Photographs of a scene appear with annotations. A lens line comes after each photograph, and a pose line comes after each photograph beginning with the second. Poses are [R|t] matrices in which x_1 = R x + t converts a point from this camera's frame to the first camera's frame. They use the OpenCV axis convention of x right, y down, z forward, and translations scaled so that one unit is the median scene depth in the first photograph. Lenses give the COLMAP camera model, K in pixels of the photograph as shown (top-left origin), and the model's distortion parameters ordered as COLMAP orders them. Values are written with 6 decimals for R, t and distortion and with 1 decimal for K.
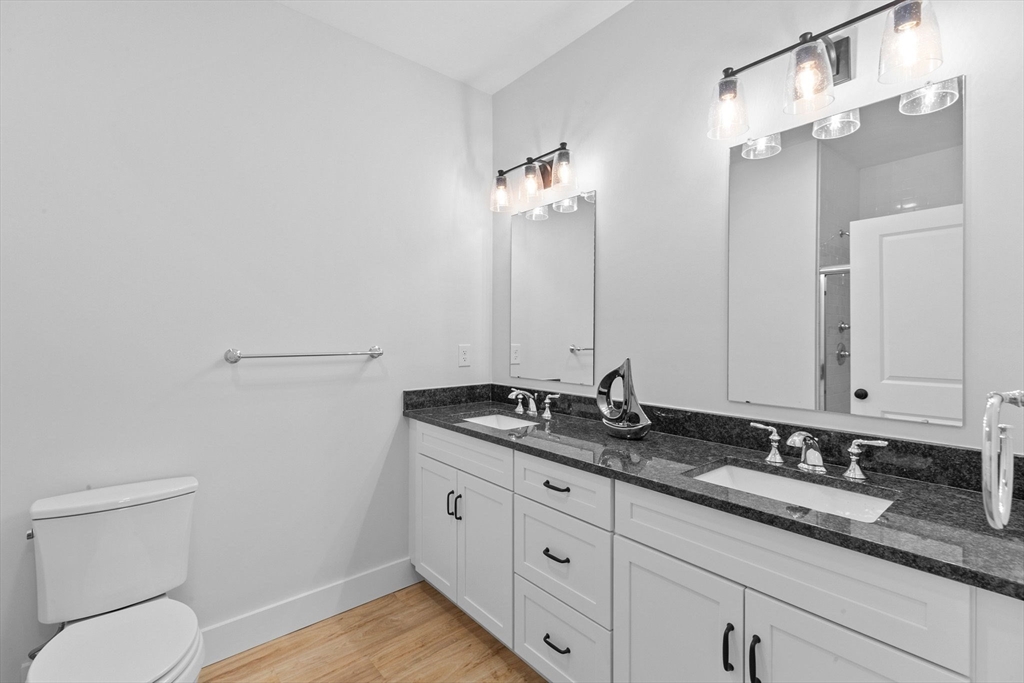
lens RADIAL K [[455.2, 0, 513.6], [0, 455.2, 335.2], [0, 0, 1]] dist [0.002536, 0.000333]
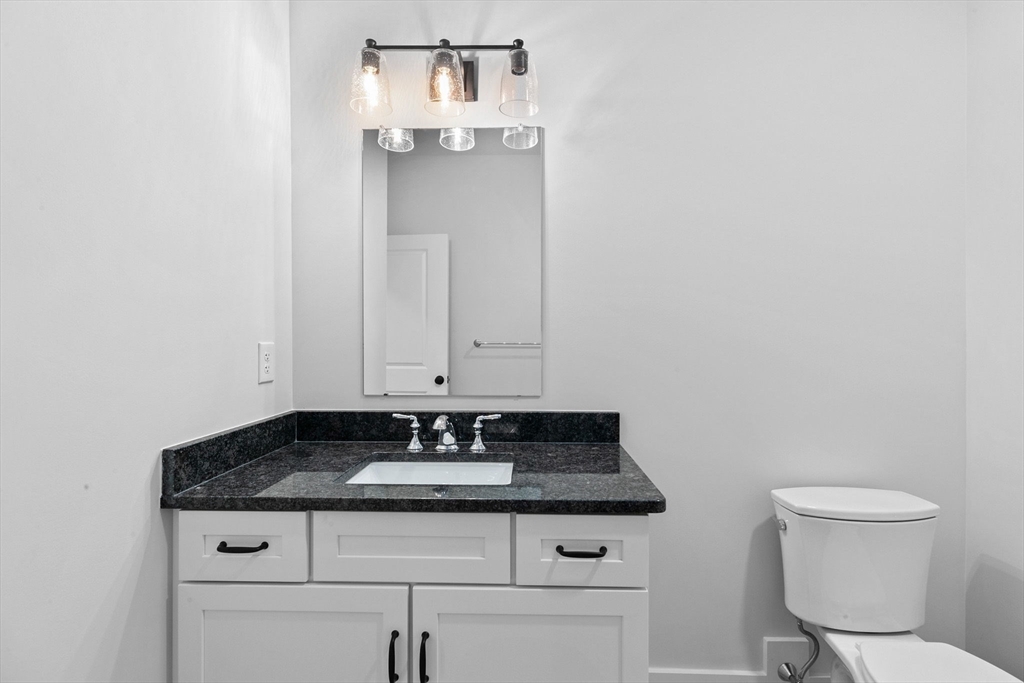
lens RADIAL K [[477.1, 0, 516.6], [0, 477.1, 343.5], [0, 0, 1]] dist [0.037973, 0.000087]
pose [[0.659729, -0.022652, 0.751162, -0.100617], [-0.003211, 0.999452, 0.032959, 0.000177], [-0.751496, -0.024156, 0.659295, 0.121556]]
